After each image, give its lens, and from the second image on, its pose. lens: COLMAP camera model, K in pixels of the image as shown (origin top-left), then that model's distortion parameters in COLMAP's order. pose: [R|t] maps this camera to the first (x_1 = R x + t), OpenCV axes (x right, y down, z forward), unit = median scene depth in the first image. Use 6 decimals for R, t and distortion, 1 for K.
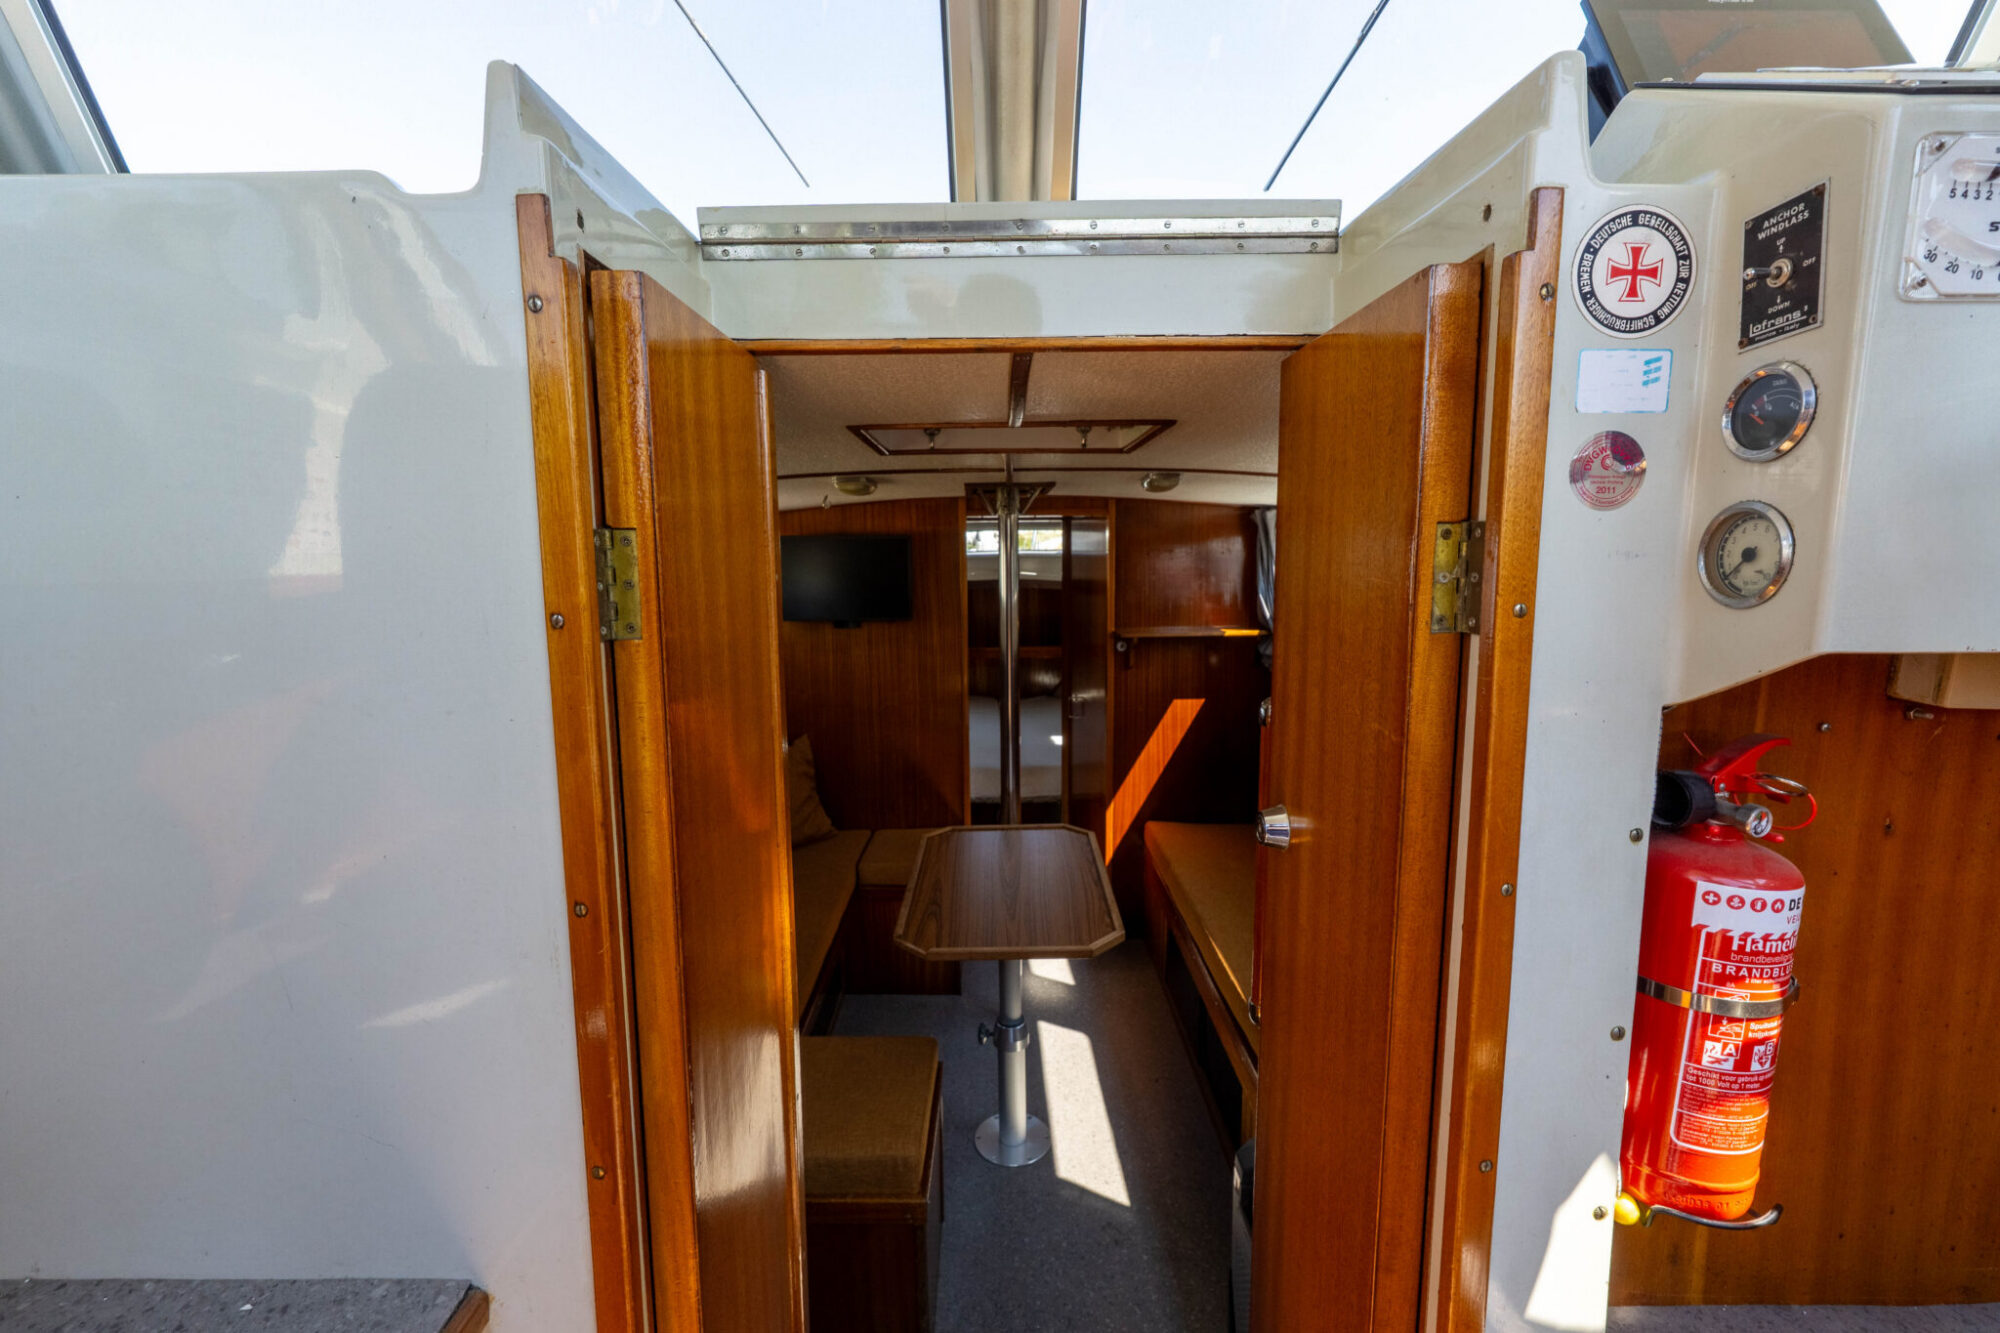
lens RADIAL K [[861.0, 0, 986.4], [0, 861.0, 656.0], [0, 0, 1]] dist [-0.007647, 0.001635]
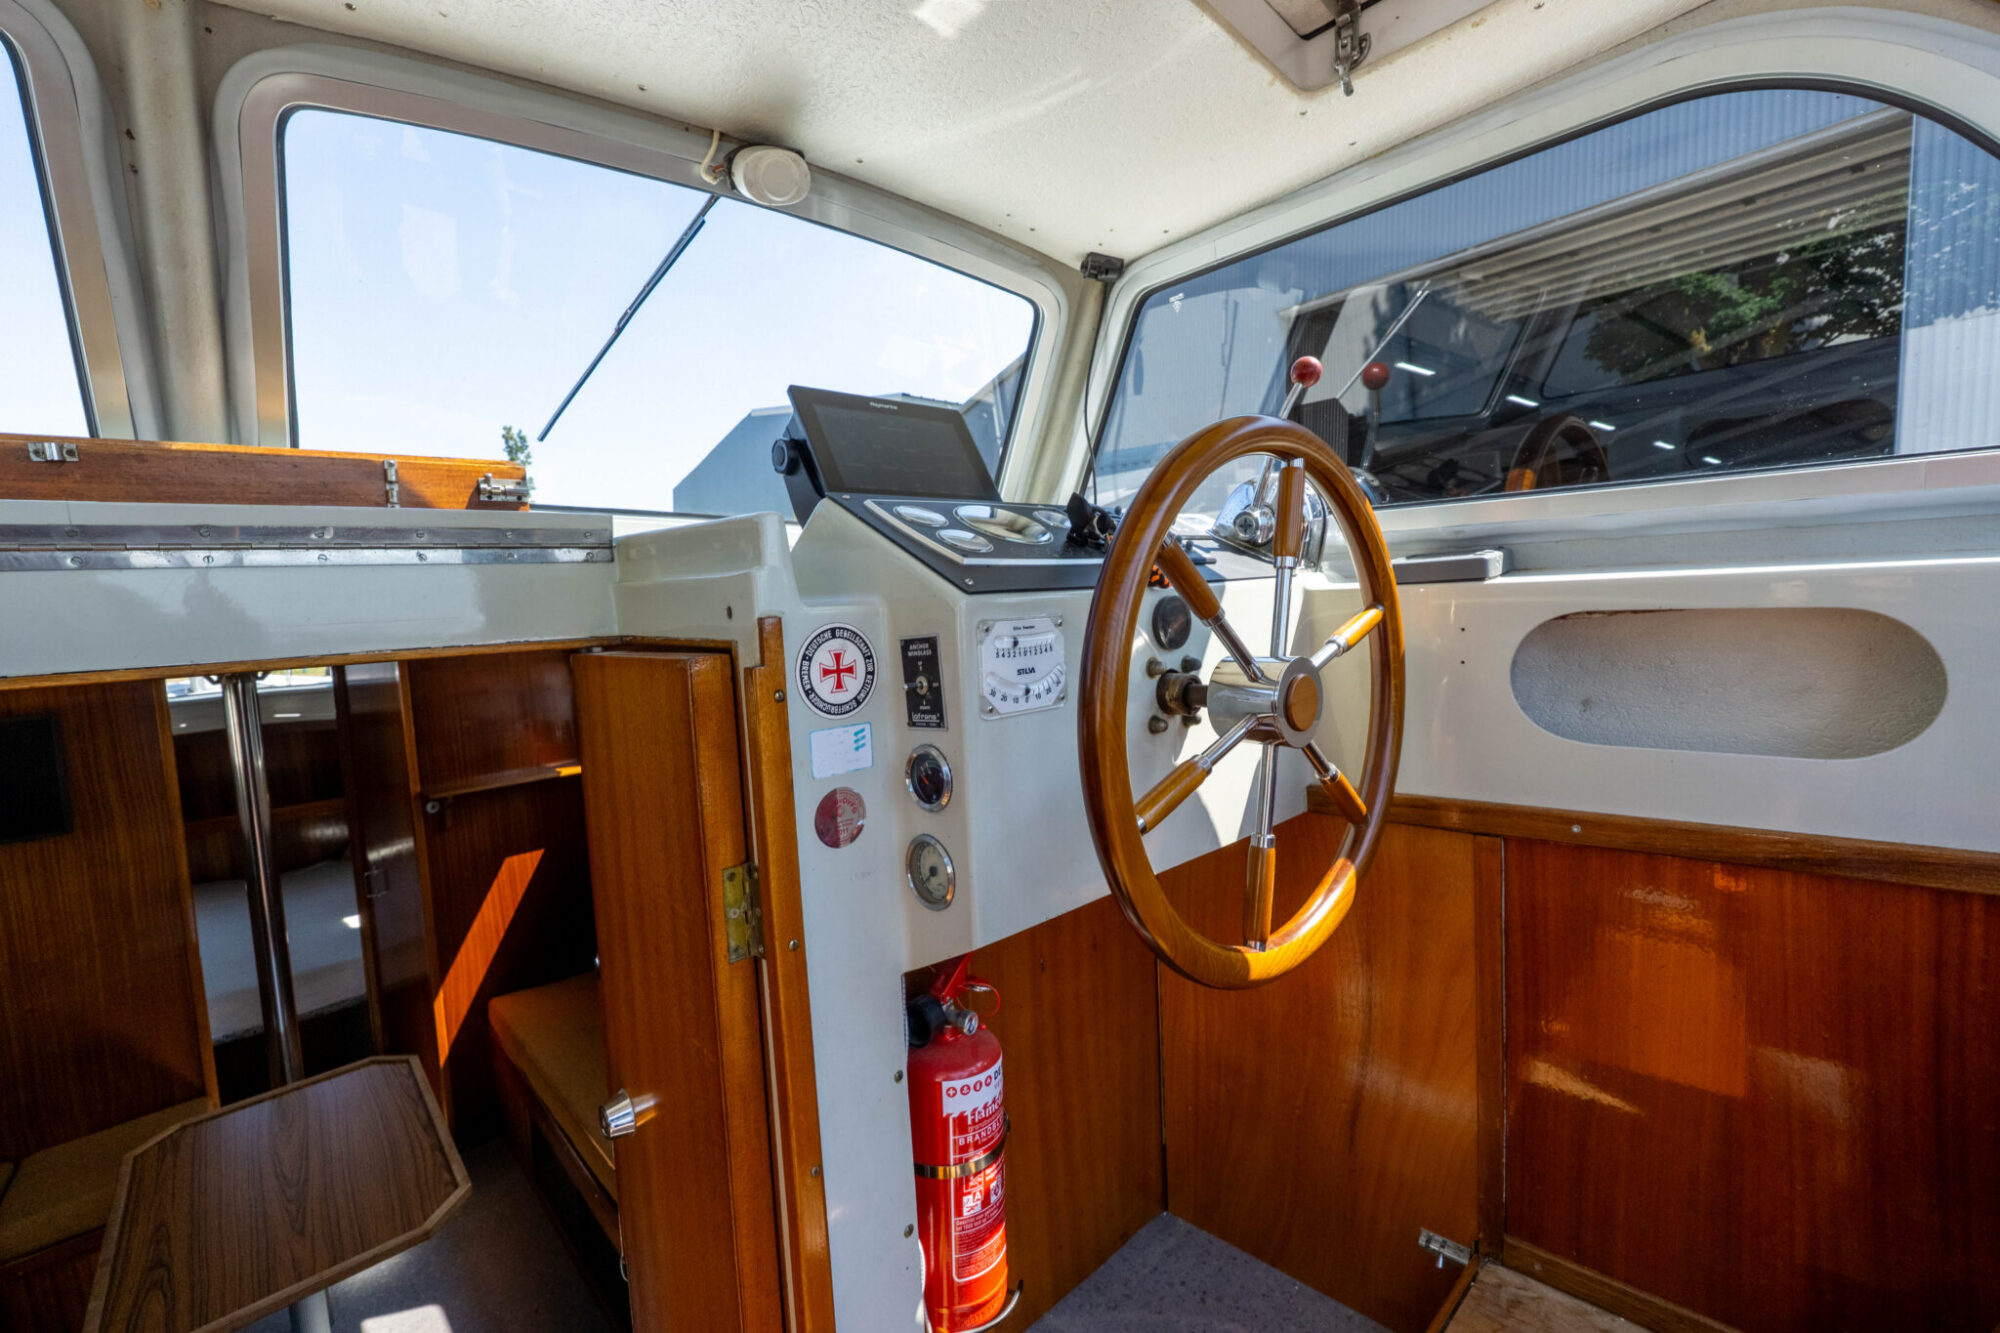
lens RADIAL K [[861.0, 0, 1007.1], [0, 861.0, 653.9], [0, 0, 1]] dist [-0.007647, 0.001635]
pose [[0.729908, -0.078853, 0.678982, 0.012109], [0.132353, 0.990829, -0.027210, -0.100060], [-0.670609, 0.109726, 0.733651, -0.036856]]
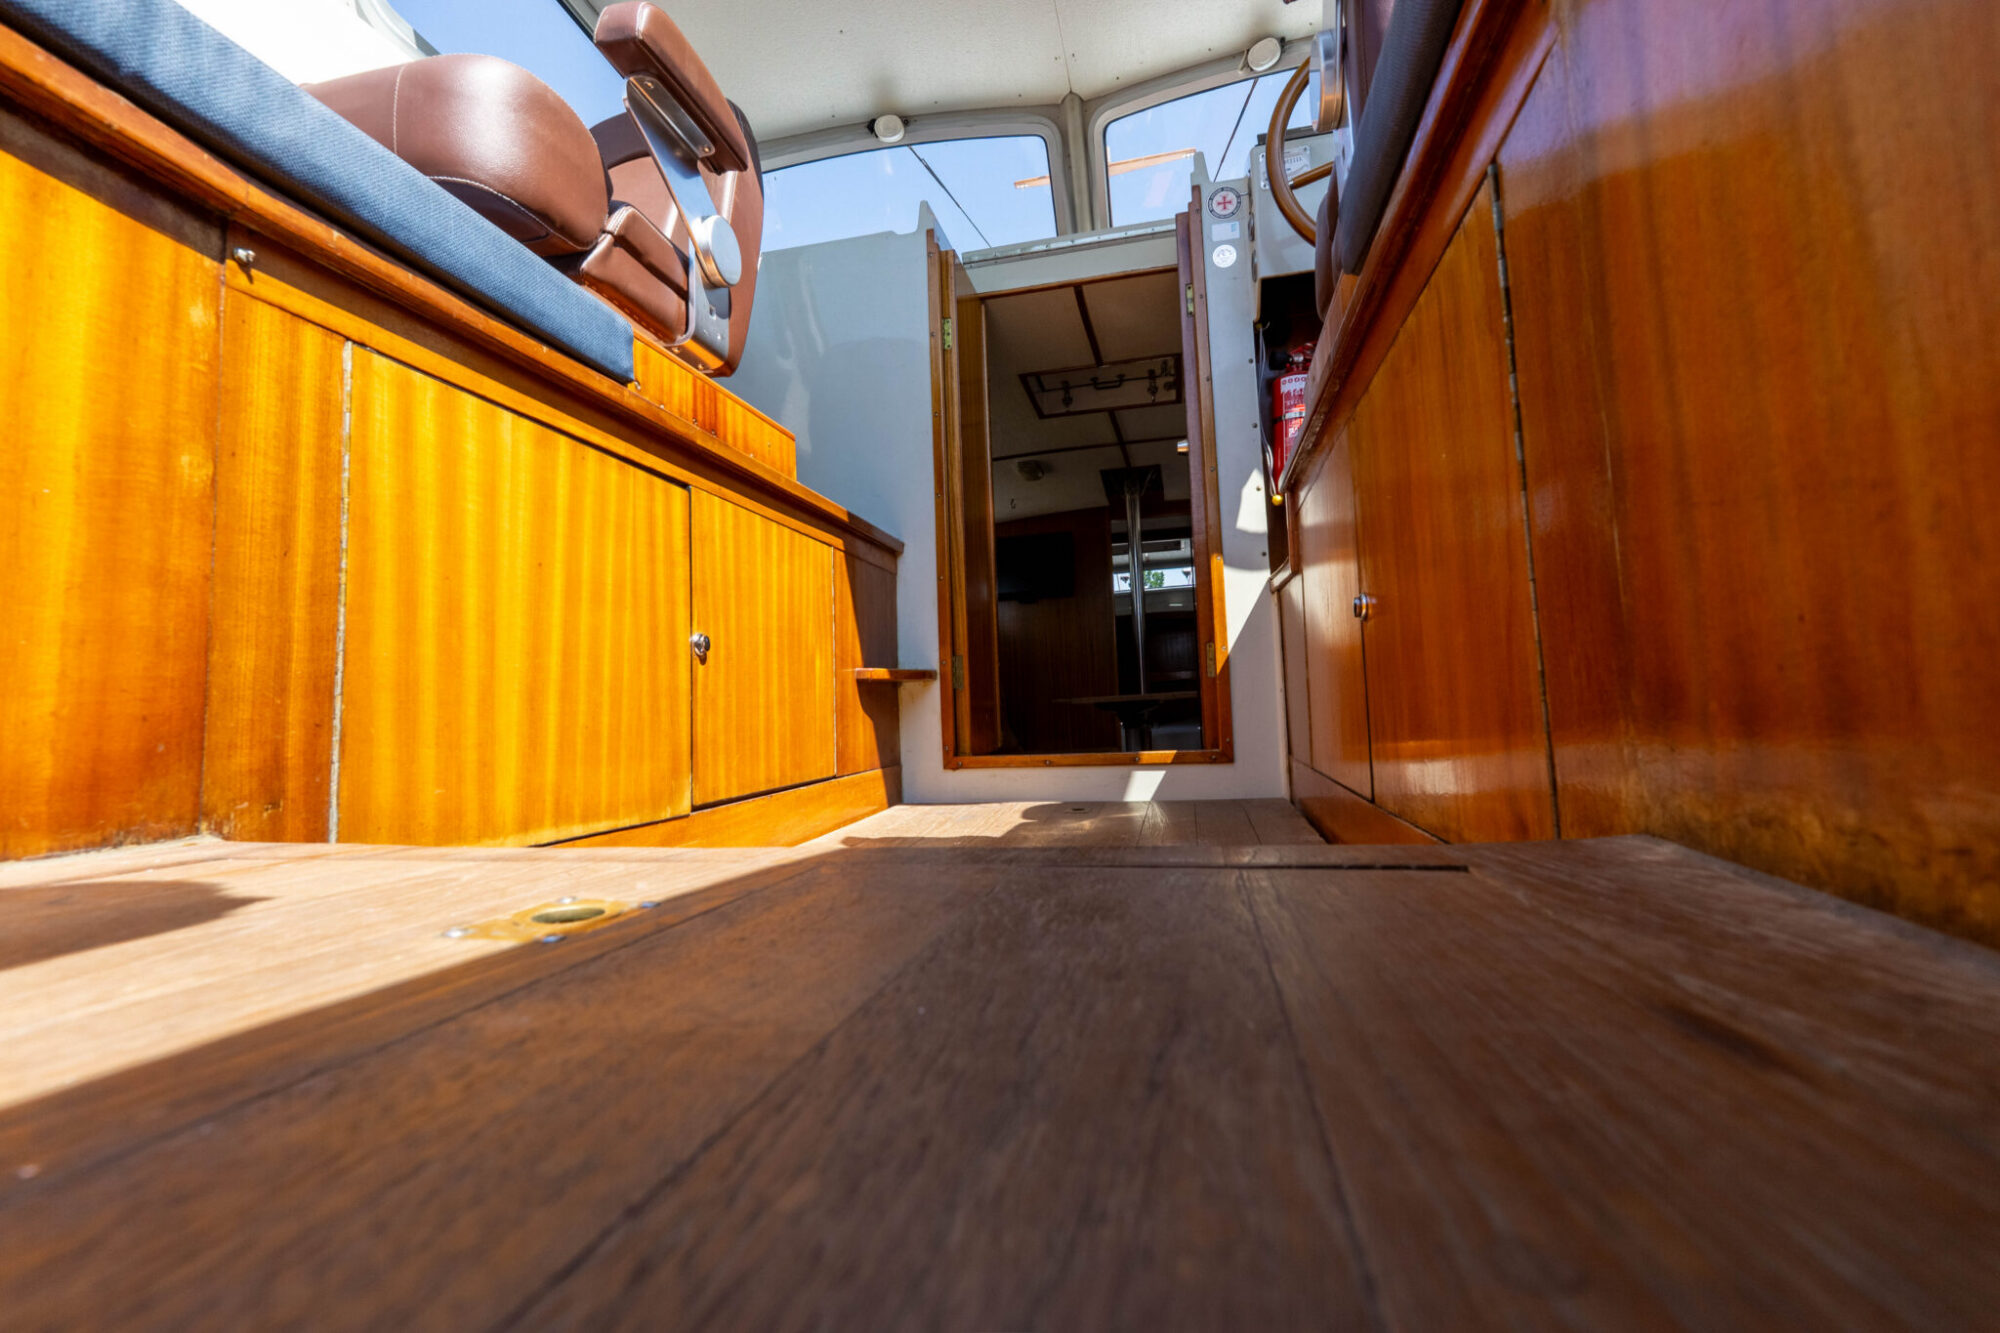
lens RADIAL K [[861.0, 0, 990.8], [0, 861.0, 671.1], [0, 0, 1]] dist [-0.007647, 0.001635]
pose [[0.980079, -0.036153, -0.195292, 0.104794], [-0.000926, 0.982450, -0.186524, 0.543268], [0.198608, 0.182989, 0.962845, -0.582606]]
